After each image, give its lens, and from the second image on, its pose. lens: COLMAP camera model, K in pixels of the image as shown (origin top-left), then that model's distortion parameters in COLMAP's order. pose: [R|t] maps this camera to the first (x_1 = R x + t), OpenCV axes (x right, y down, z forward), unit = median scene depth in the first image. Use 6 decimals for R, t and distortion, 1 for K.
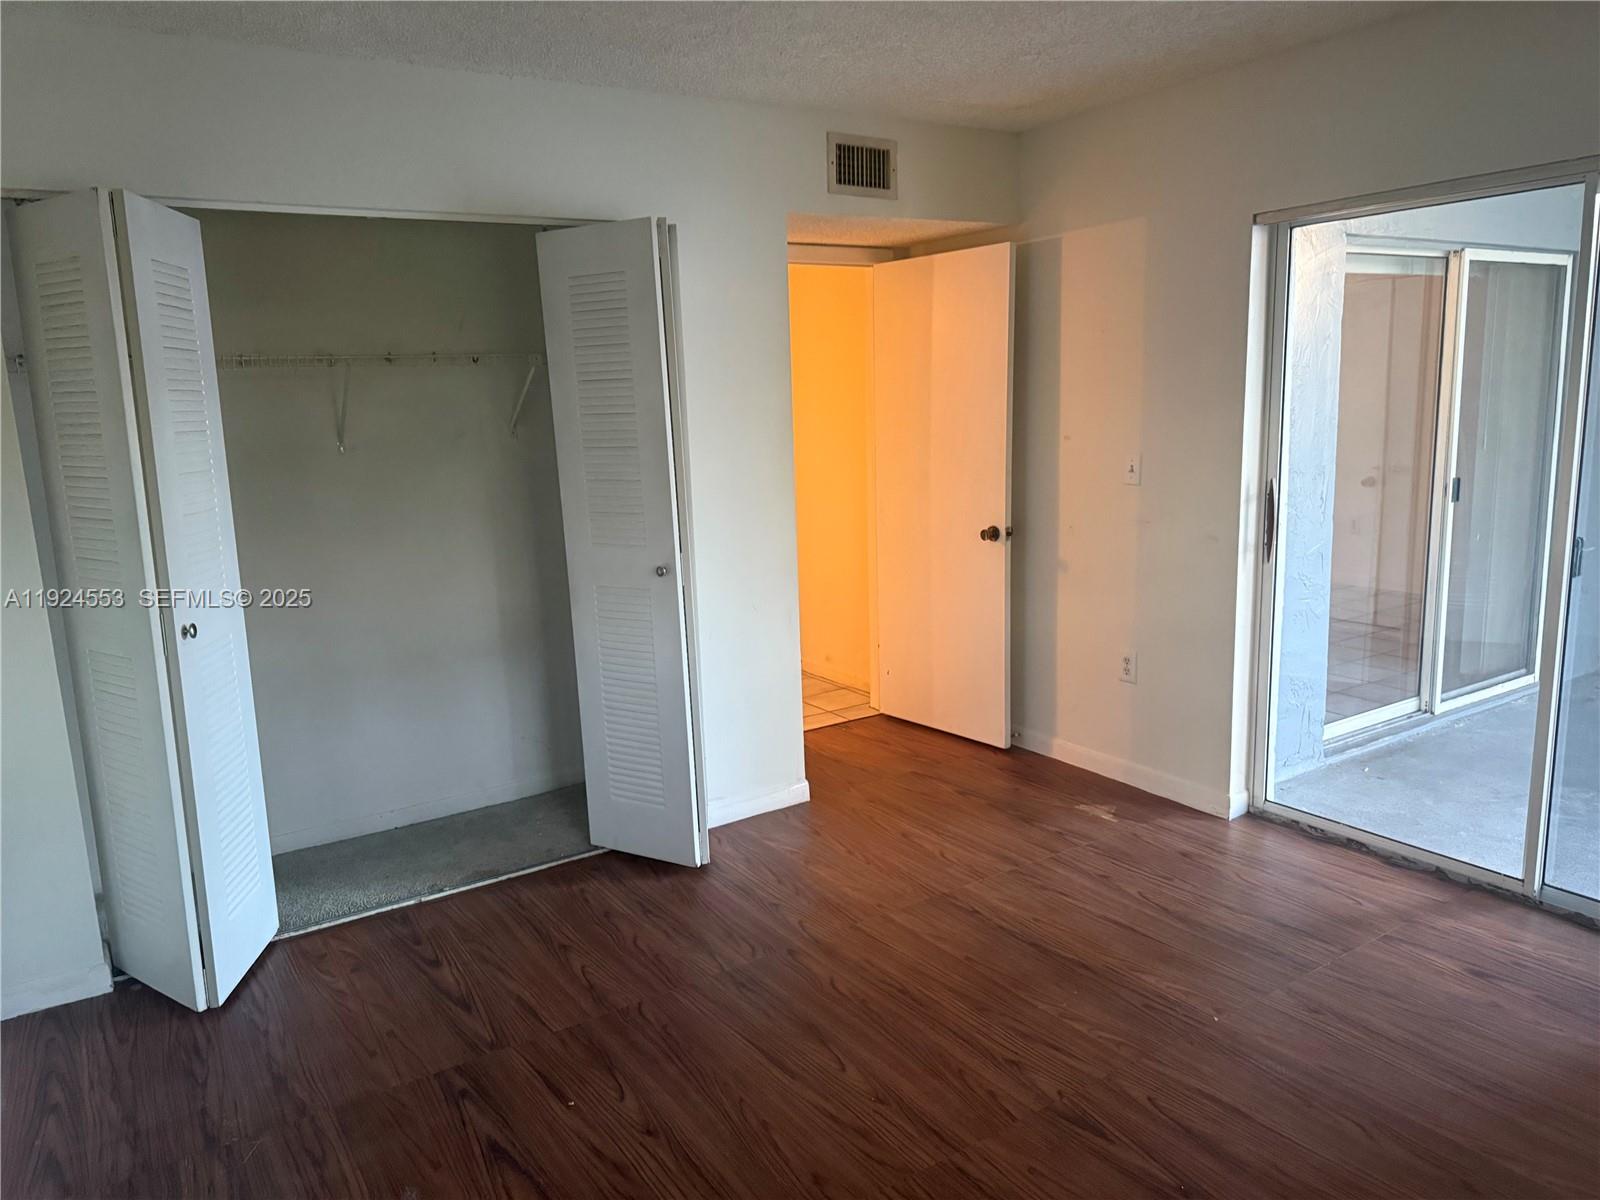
lens RADIAL K [[1130.2, 0, 800.9], [0, 1130.2, 600.3], [0, 0, 1]] dist [0.008259, -0.000416]
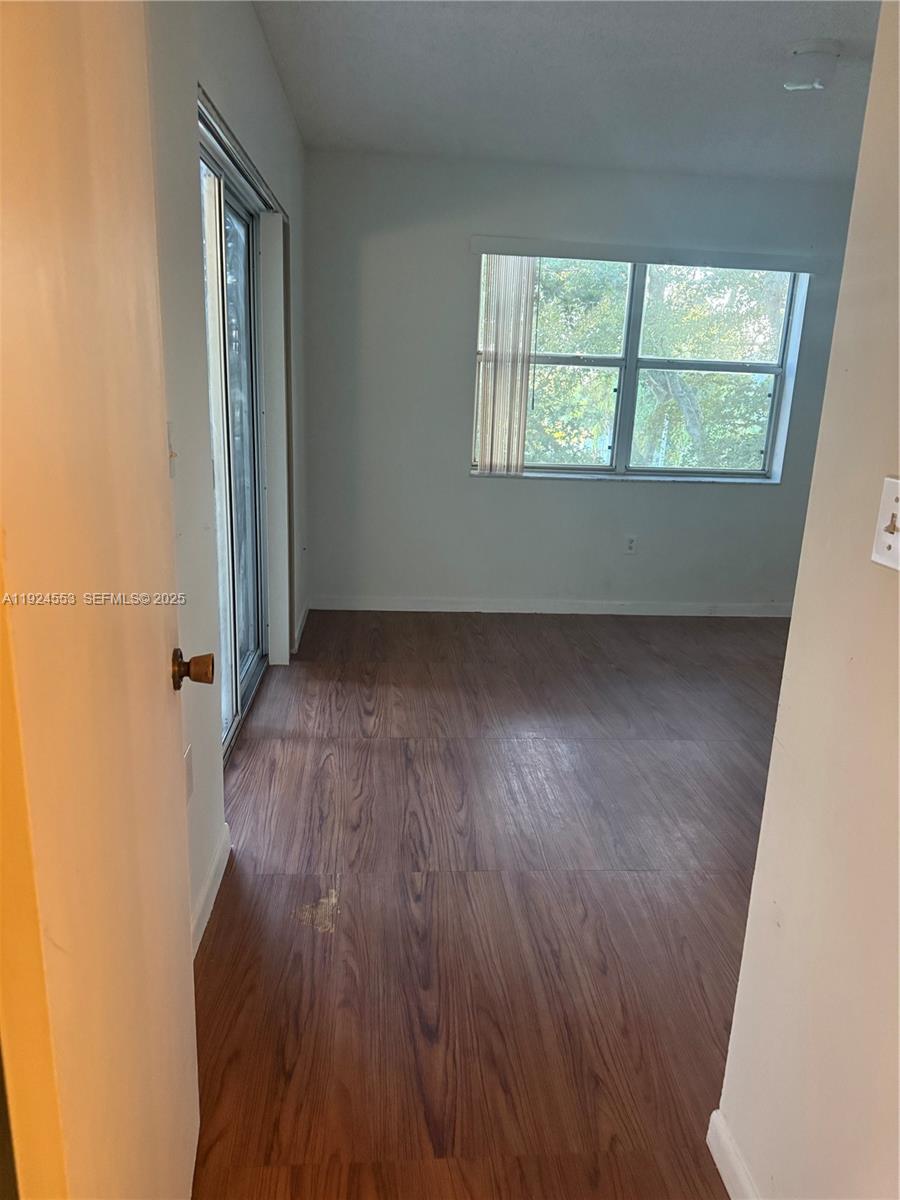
lens RADIAL K [[847.6, 0, 451.3], [0, 847.6, 600.5], [0, 0, 1]] dist [0.008259, -0.000416]
pose [[-0.879258, -0.128828, 0.458595, -0.044821], [0.069716, 0.917565, 0.391426, -0.249913], [-0.471217, 0.376135, -0.797795, 1.571948]]
